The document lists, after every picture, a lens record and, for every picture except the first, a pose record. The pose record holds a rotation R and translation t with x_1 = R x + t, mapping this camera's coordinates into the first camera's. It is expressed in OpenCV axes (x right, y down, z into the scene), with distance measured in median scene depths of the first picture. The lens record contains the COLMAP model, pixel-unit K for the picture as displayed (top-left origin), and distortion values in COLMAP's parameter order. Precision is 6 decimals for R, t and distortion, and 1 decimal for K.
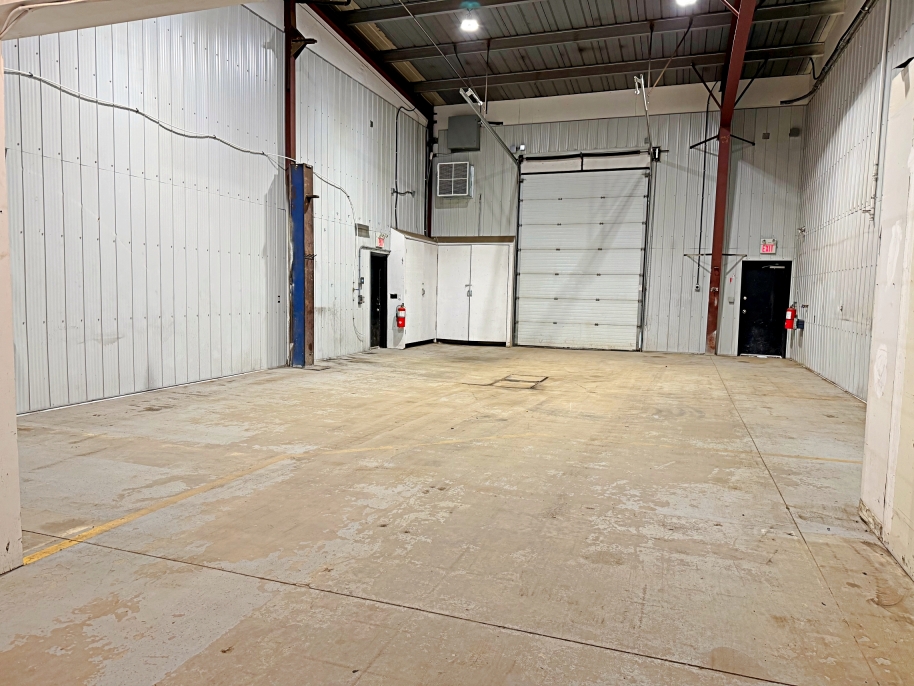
lens RADIAL K [[644.3, 0, 453.1], [0, 644.3, 335.1], [0, 0, 1]] dist [0.054724, -0.007189]
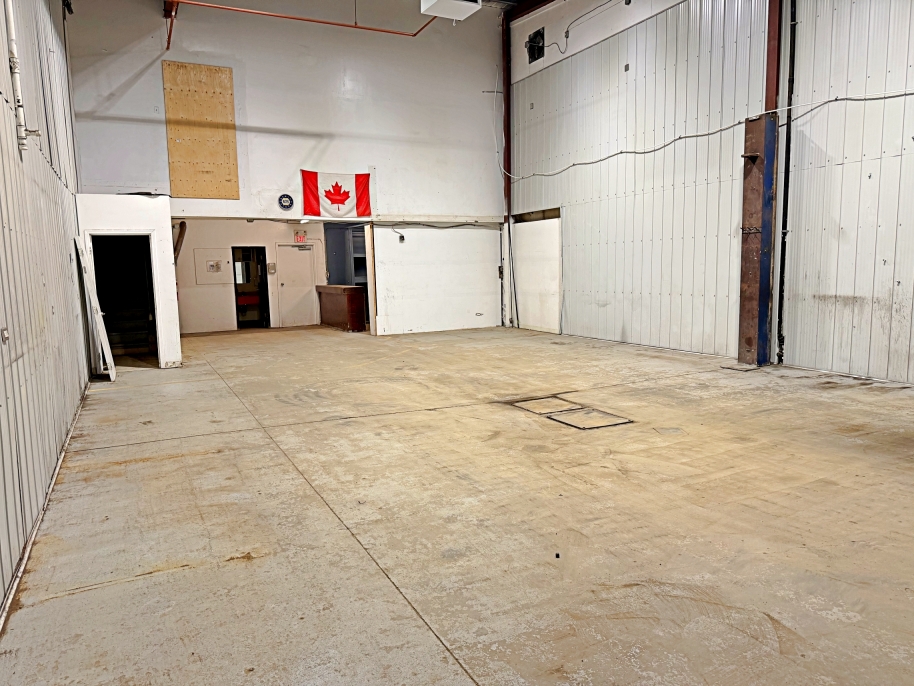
lens RADIAL K [[644.3, 0, 454.3], [0, 644.3, 345.6], [0, 0, 1]] dist [0.054724, -0.007189]
pose [[-0.702620, 0.083882, -0.706604, 0.779465], [-0.041734, 0.986460, 0.158603, -0.115002], [0.710340, 0.140927, -0.689606, 1.634683]]
